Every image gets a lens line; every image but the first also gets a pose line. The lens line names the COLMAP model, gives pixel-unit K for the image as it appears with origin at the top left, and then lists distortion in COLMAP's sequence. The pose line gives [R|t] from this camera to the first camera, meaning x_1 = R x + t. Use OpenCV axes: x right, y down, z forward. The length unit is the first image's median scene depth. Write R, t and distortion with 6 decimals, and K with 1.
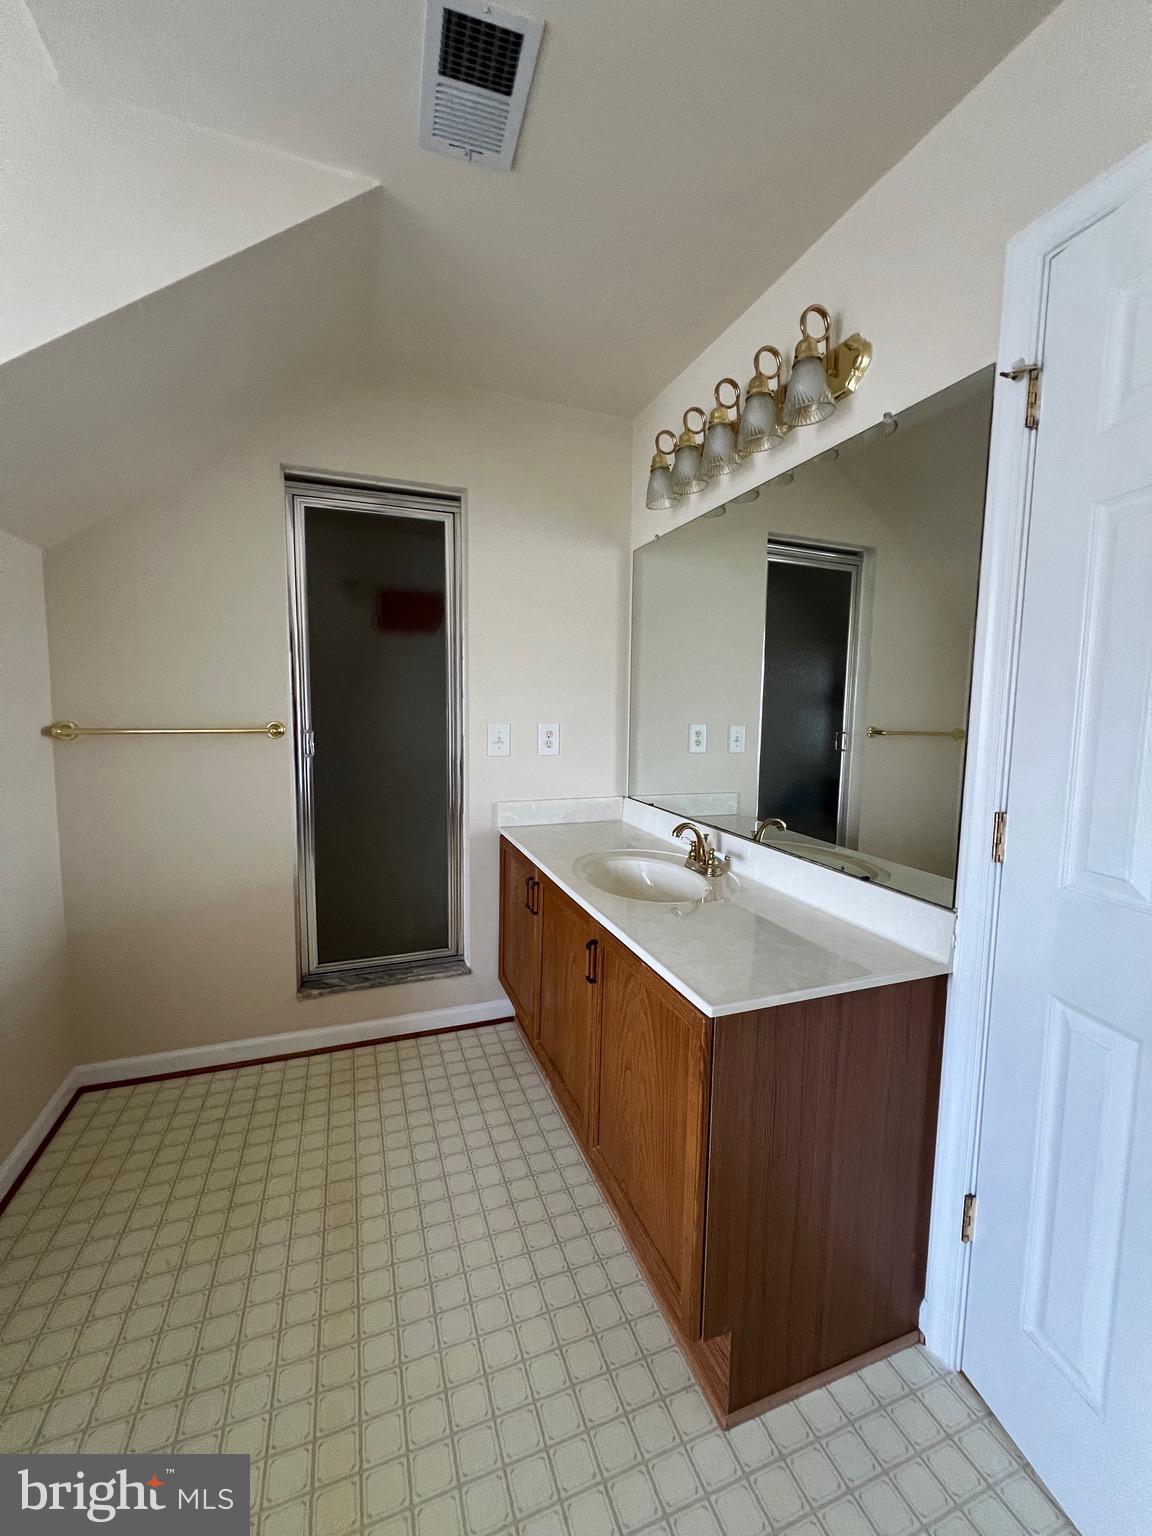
lens RADIAL K [[615.5, 0, 579.7], [0, 615.5, 768.5], [0, 0, 1]] dist [-0.003389, 0.001113]
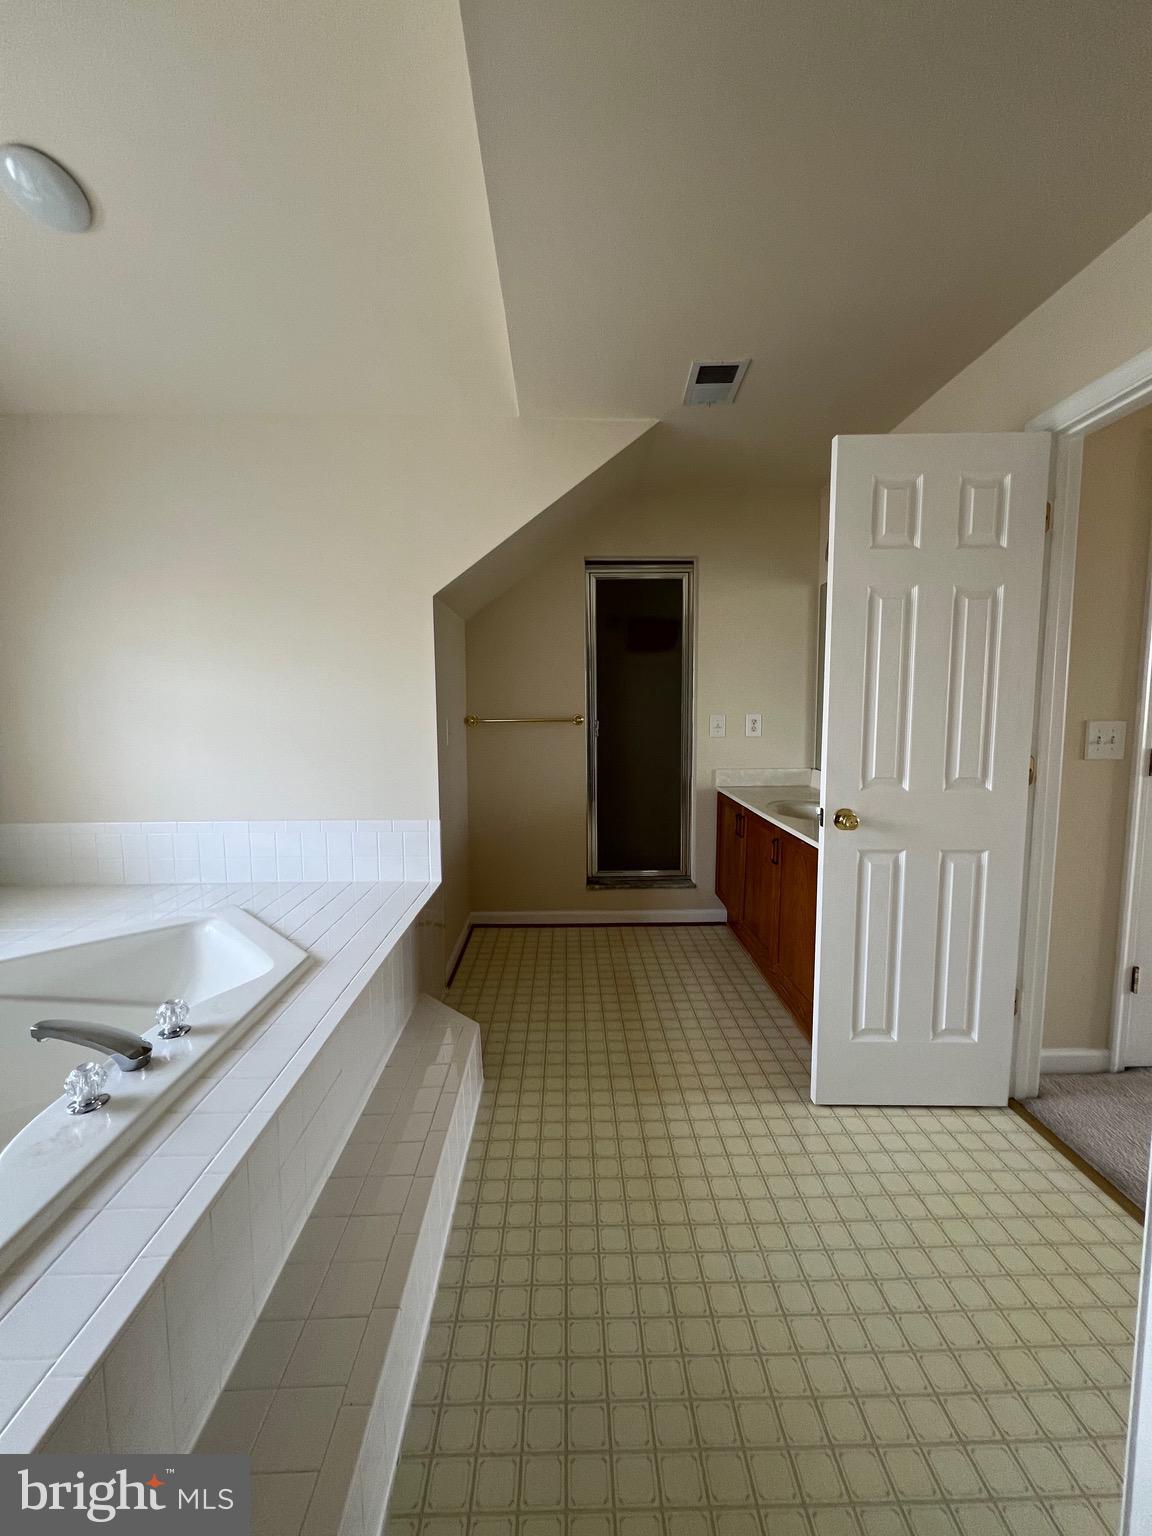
lens RADIAL K [[615.5, 0, 585.7], [0, 615.5, 767.1], [0, 0, 1]] dist [-0.003389, 0.001113]
pose [[0.946115, 0.011511, -0.323627, 0.045212], [-0.014104, 0.999884, -0.005671, 0.065477], [0.323524, 0.009930, 0.946168, -0.480203]]
